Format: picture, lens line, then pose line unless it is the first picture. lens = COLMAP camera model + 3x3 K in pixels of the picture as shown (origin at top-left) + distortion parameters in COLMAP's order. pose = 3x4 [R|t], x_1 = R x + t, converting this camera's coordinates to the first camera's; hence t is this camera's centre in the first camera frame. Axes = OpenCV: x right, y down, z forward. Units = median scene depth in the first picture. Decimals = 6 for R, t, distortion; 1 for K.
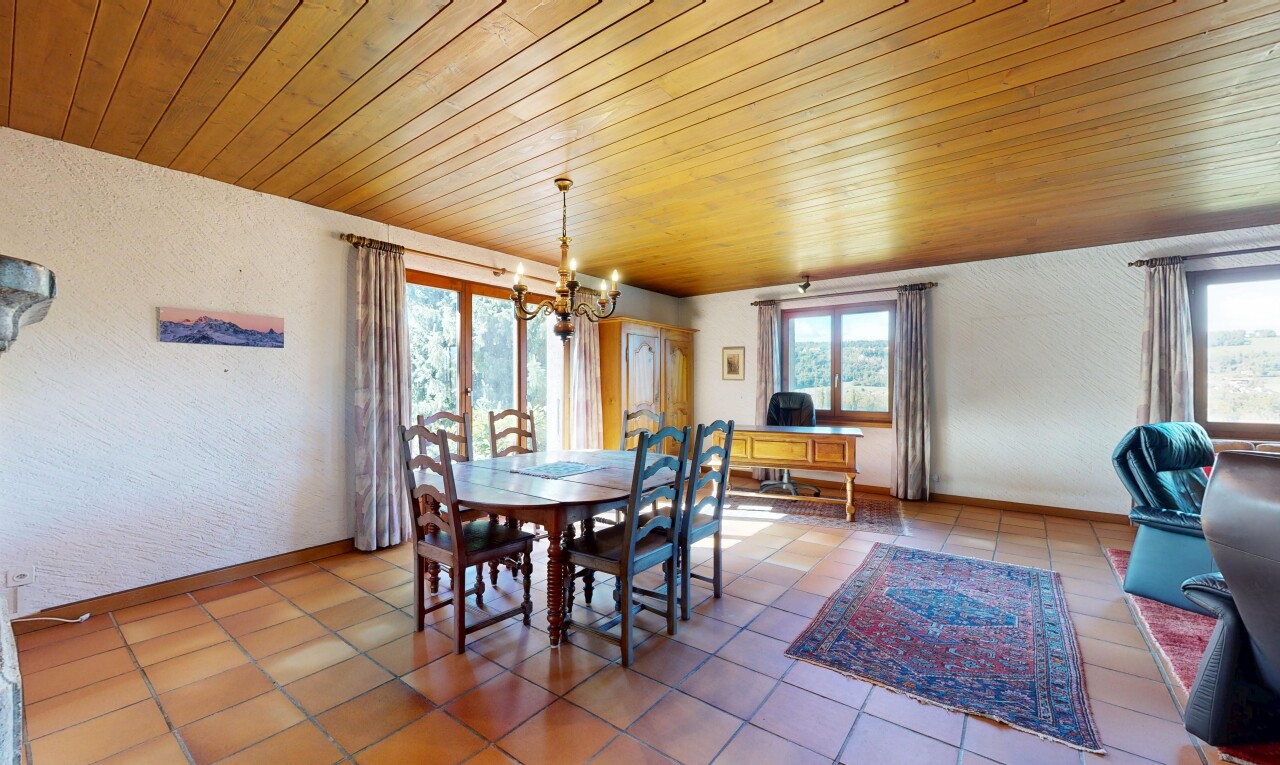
lens RADIAL K [[492.6, 0, 645.0], [0, 492.6, 384.4], [0, 0, 1]] dist [-0.000079, 0.000012]
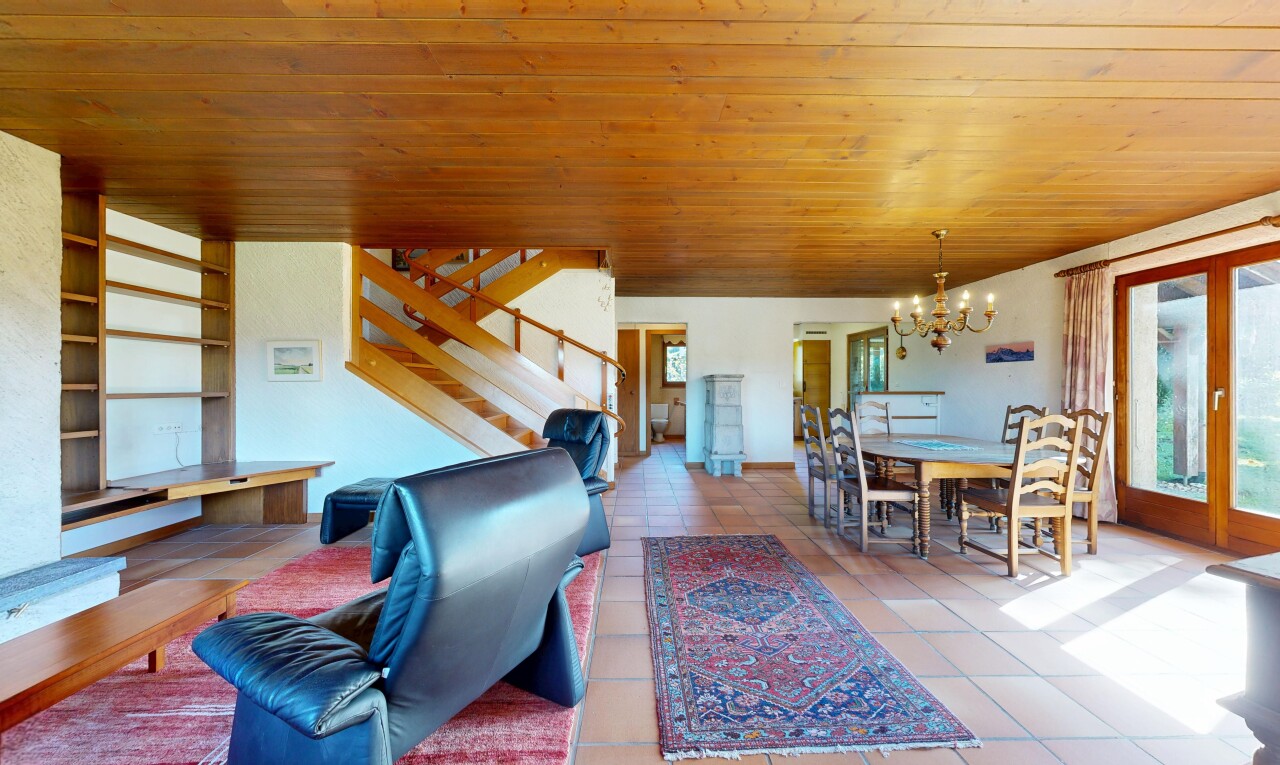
lens RADIAL K [[432.4, 0, 640.0], [0, 432.4, 382.5], [0, 0, 1]] dist [0.001129, 0.000033]
pose [[-0.784334, -0.002669, -0.620333, 1.242298], [0.000882, 0.999985, -0.005417, 0.003006], [0.620338, -0.004796, -0.784320, 1.465758]]
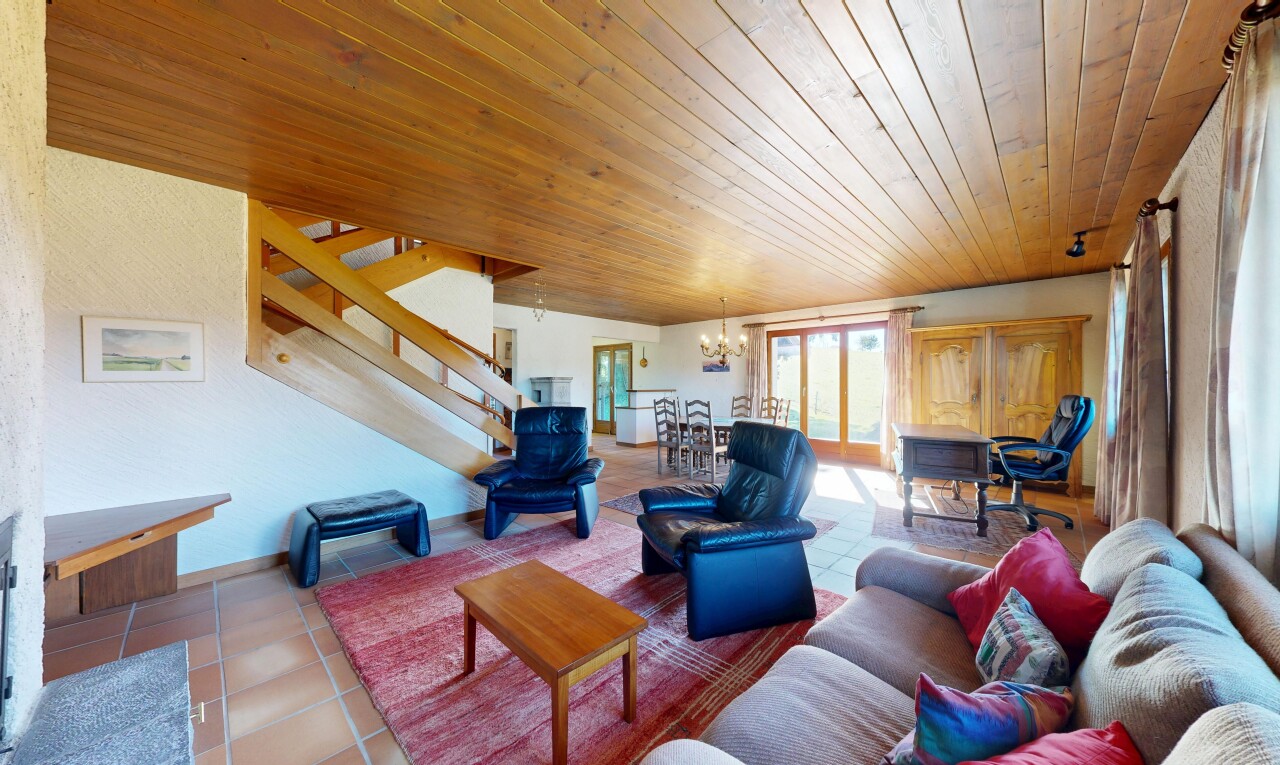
lens RADIAL K [[432.4, 0, 640.0], [0, 432.4, 382.5], [0, 0, 1]] dist [0.001129, 0.000033]
pose [[-0.110549, -0.004496, -0.993861, 1.996370], [0.001985, 0.999987, -0.004745, -0.001643], [0.993869, -0.002497, -0.110538, 0.859597]]
